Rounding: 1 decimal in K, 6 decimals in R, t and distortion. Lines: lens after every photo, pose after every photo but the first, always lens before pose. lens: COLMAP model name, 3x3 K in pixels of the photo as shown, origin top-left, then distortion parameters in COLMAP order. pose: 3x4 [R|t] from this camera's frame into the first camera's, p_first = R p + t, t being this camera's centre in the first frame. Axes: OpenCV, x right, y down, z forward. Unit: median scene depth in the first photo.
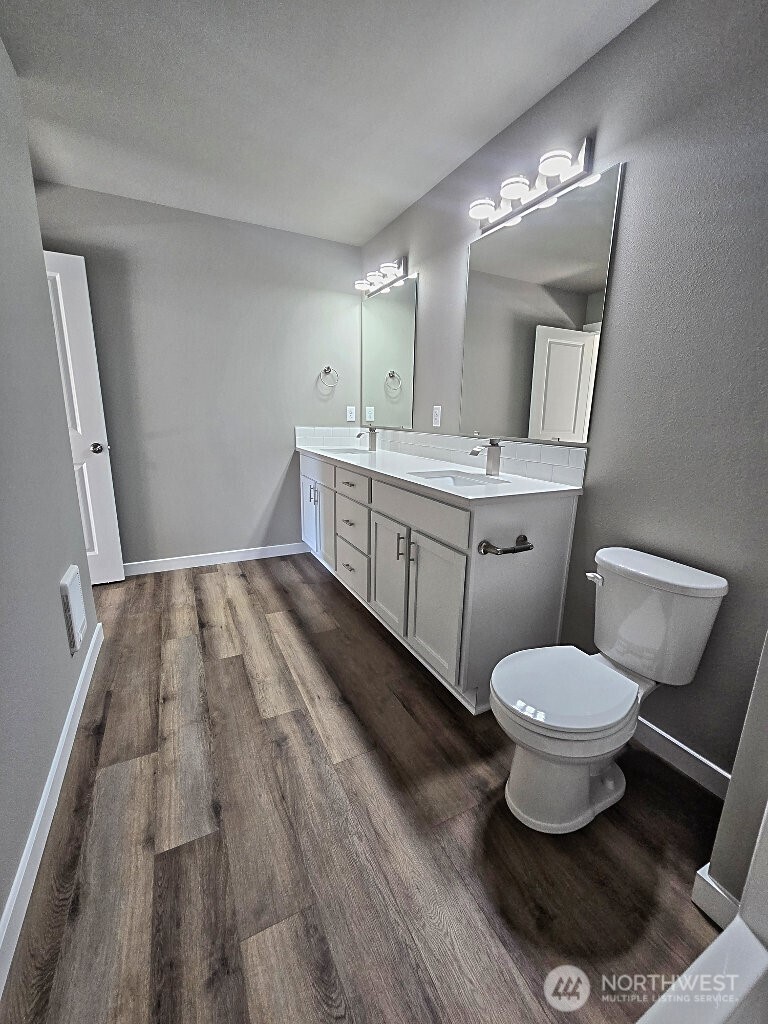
lens RADIAL K [[420.5, 0, 389.2], [0, 420.5, 506.2], [0, 0, 1]] dist [-0.001763, 0.001063]
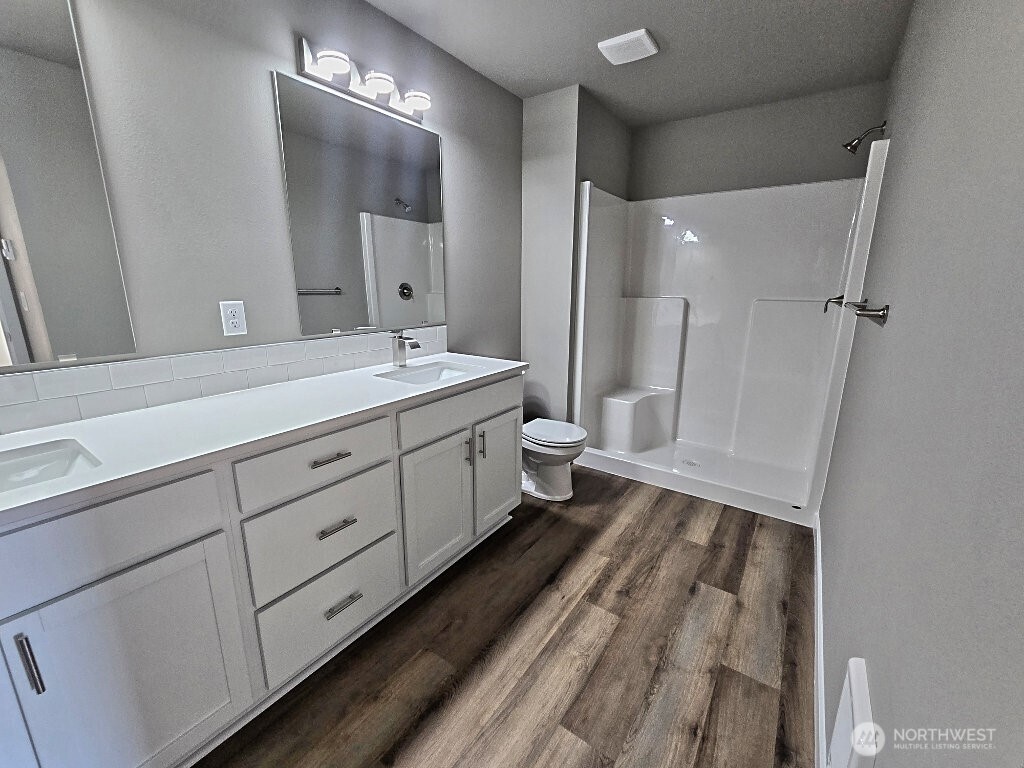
lens RADIAL K [[420.5, 0, 512.3], [0, 420.5, 379.6], [0, 0, 1]] dist [-0.001763, 0.001063]
pose [[-0.463701, -0.224759, 0.857009, -0.993995], [0.180237, 0.923132, 0.339621, -0.446727], [-0.867465, 0.311948, -0.387547, 1.556964]]
